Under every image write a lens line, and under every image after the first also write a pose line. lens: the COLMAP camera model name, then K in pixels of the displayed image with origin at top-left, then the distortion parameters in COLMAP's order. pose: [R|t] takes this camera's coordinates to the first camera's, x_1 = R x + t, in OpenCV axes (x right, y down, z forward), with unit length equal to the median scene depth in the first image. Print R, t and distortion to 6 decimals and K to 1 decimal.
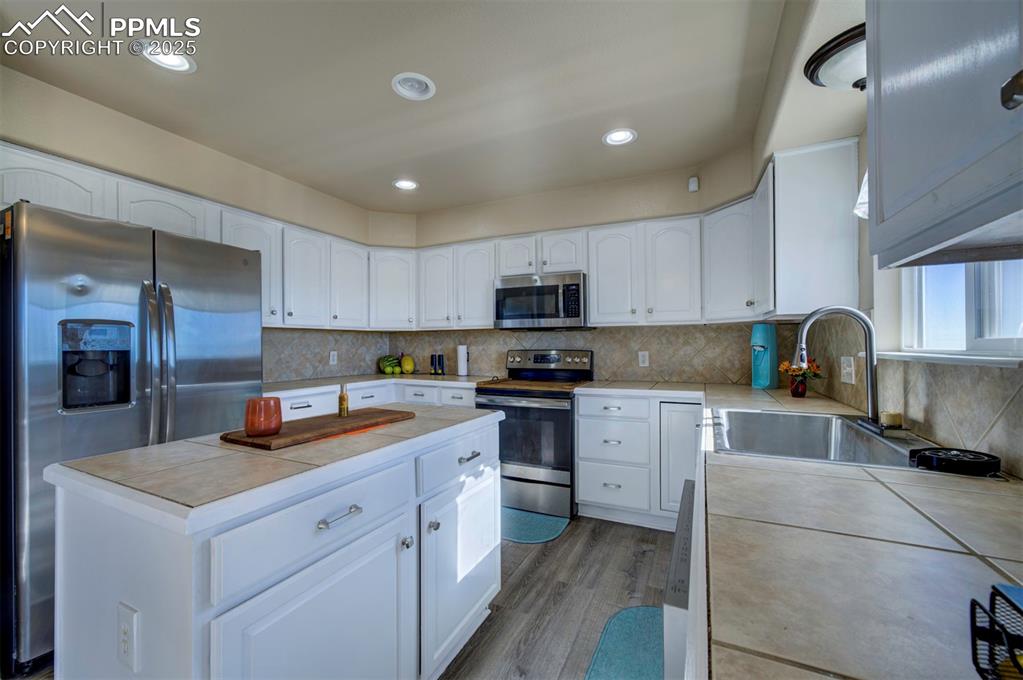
lens RADIAL K [[401.8, 0, 520.5], [0, 401.8, 343.4], [0, 0, 1]] dist [-0.021182, 0.002672]
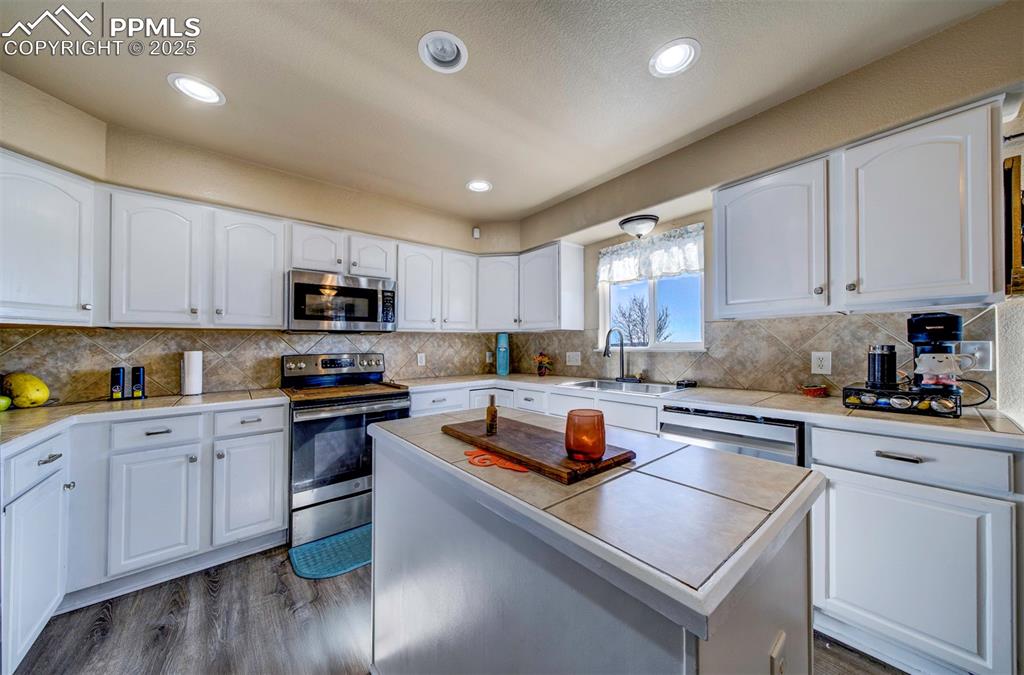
lens RADIAL K [[345.8, 0, 502.3], [0, 345.8, 338.5], [0, 0, 1]] dist [0.002468, 0.000152]
pose [[0.443619, 0.017284, 0.896049, -0.542946], [0.008171, 0.999694, -0.023328, 0.002200], [-0.896178, 0.017670, 0.443342, 0.332027]]
